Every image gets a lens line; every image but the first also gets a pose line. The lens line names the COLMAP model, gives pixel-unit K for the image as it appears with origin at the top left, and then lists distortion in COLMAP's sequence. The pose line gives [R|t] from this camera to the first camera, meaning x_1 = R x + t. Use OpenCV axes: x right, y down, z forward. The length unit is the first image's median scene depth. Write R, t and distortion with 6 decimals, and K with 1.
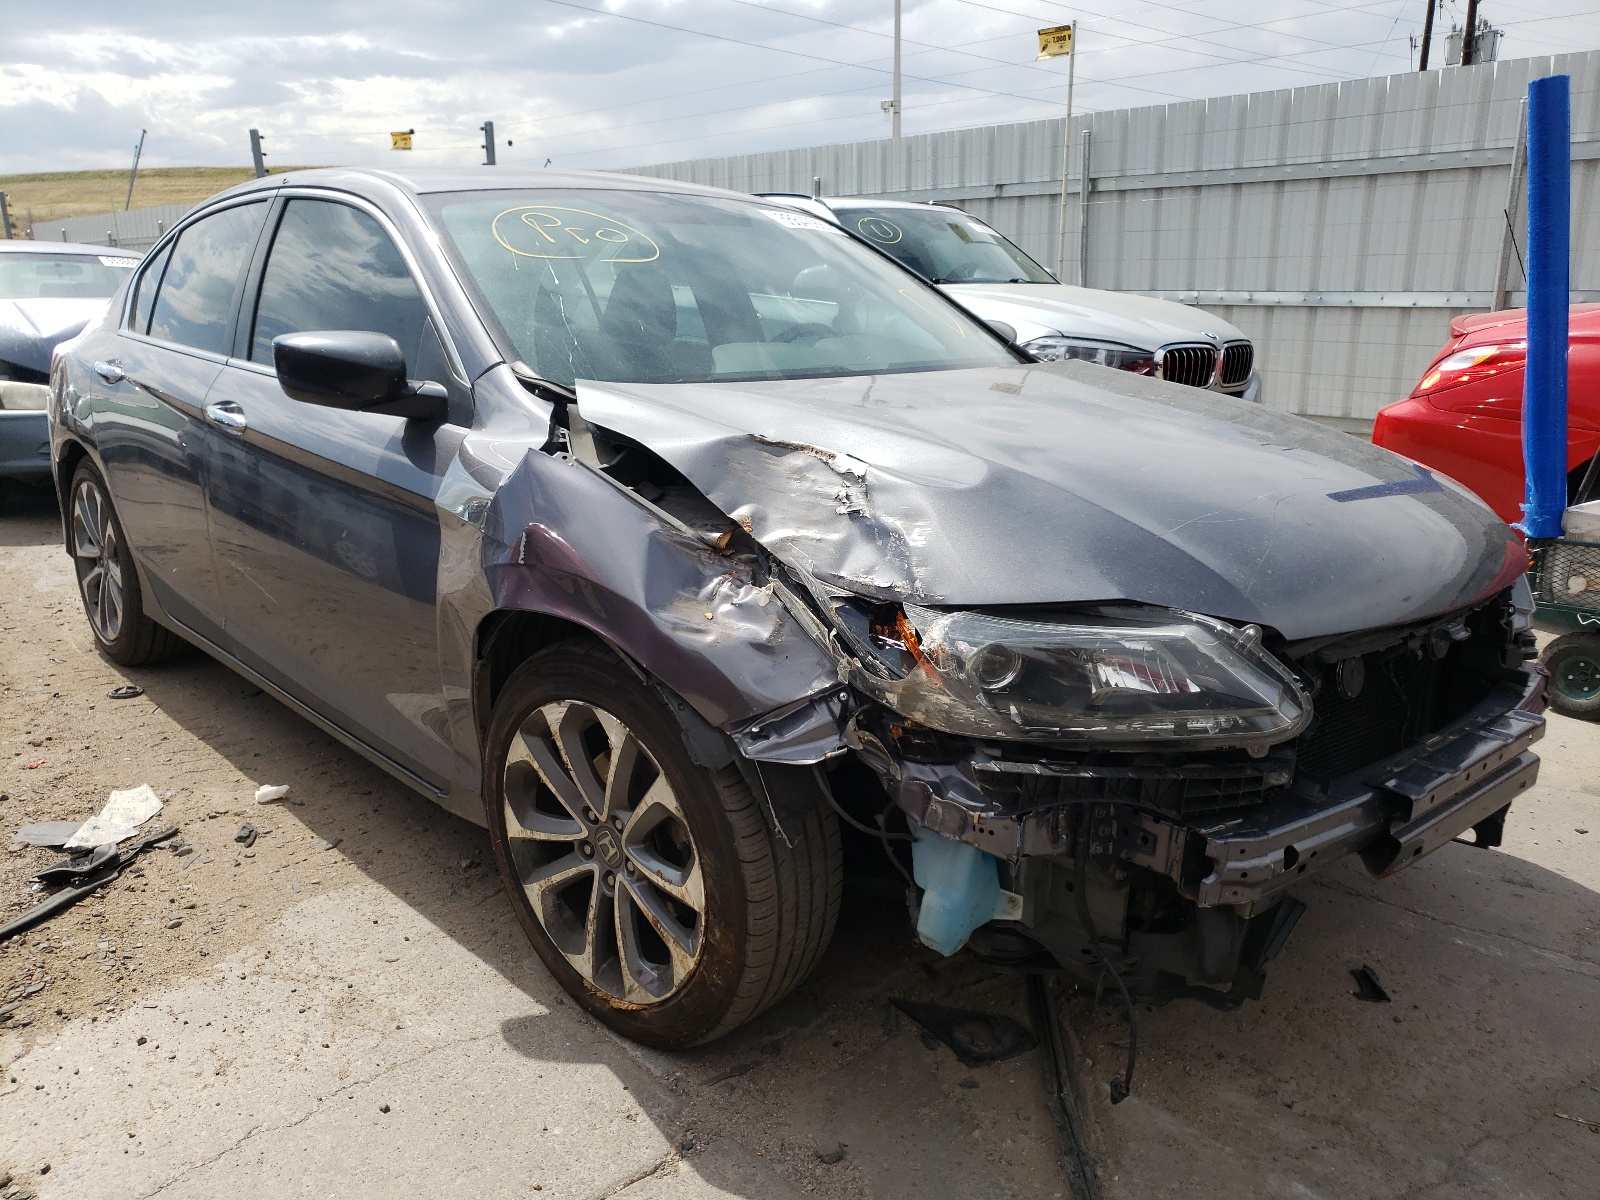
lens RADIAL K [[1249.4, 0, 800.0], [0, 1249.4, 600.0], [0, 0, 1]] dist [-0.016479, 0.003686]
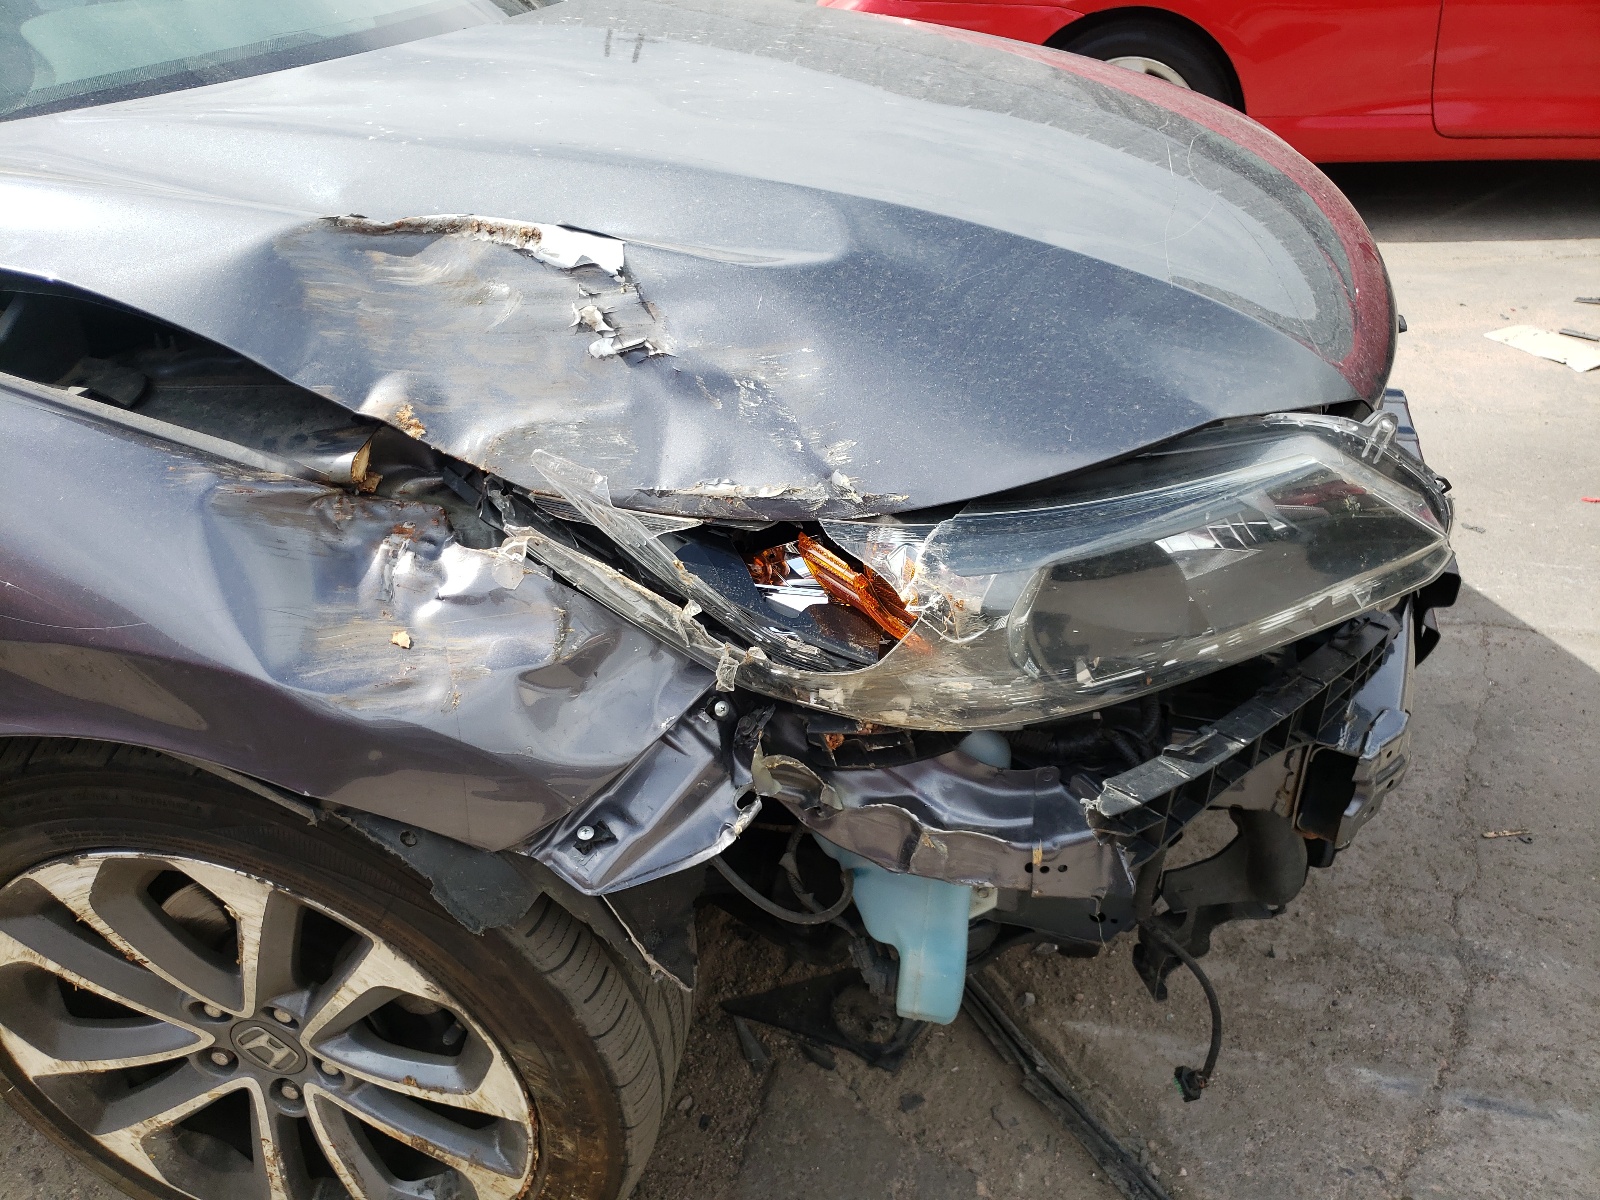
lens RADIAL K [[1249.4, 0, 800.0], [0, 1249.4, 600.0], [0, 0, 1]] dist [-0.016479, 0.003686]
pose [[0.850472, -0.316746, 0.419963, -0.135181], [0.188547, 0.928892, 0.318764, -0.120162], [-0.491067, -0.191917, 0.849718, 0.519658]]
